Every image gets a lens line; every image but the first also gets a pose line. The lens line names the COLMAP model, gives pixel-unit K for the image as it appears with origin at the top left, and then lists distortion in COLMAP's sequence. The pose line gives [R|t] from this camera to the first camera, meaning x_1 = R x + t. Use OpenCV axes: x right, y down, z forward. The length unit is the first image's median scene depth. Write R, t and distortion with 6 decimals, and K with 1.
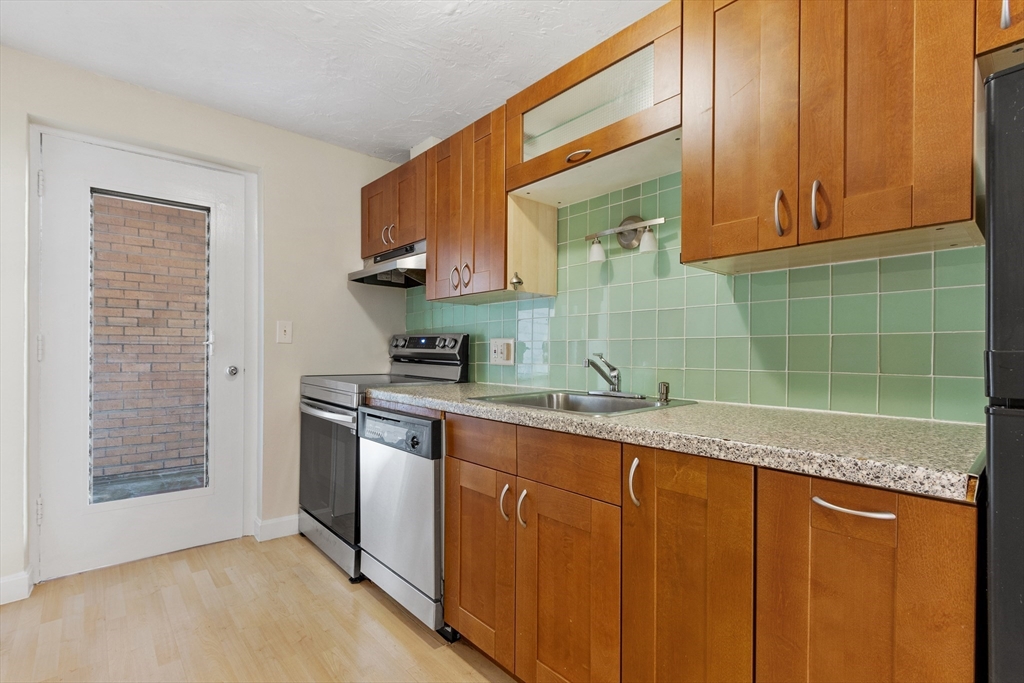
lens RADIAL K [[467.9, 0, 513.1], [0, 467.9, 355.3], [0, 0, 1]] dist [0.000009, -0.000268]
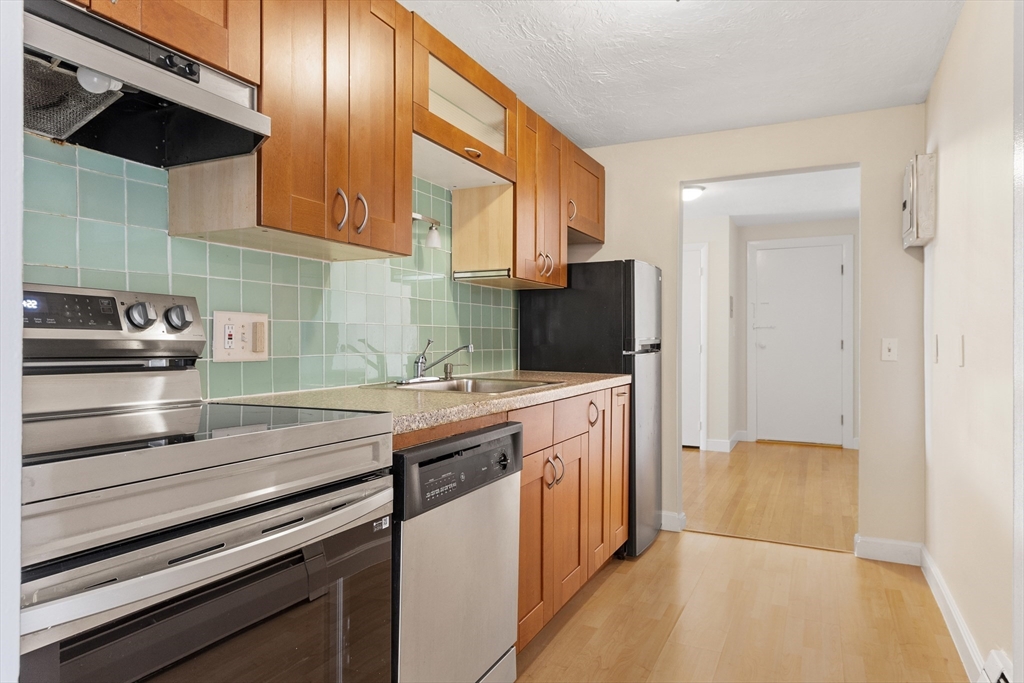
lens RADIAL K [[647.0, 0, 512.0], [0, 647.0, 341.5], [0, 0, 1]] dist [-0.000456, 0.000108]
pose [[-0.356160, -0.001199, 0.934424, -1.136087], [0.002802, 0.999993, 0.002351, -0.005369], [-0.934421, 0.003456, -0.356154, 1.310093]]
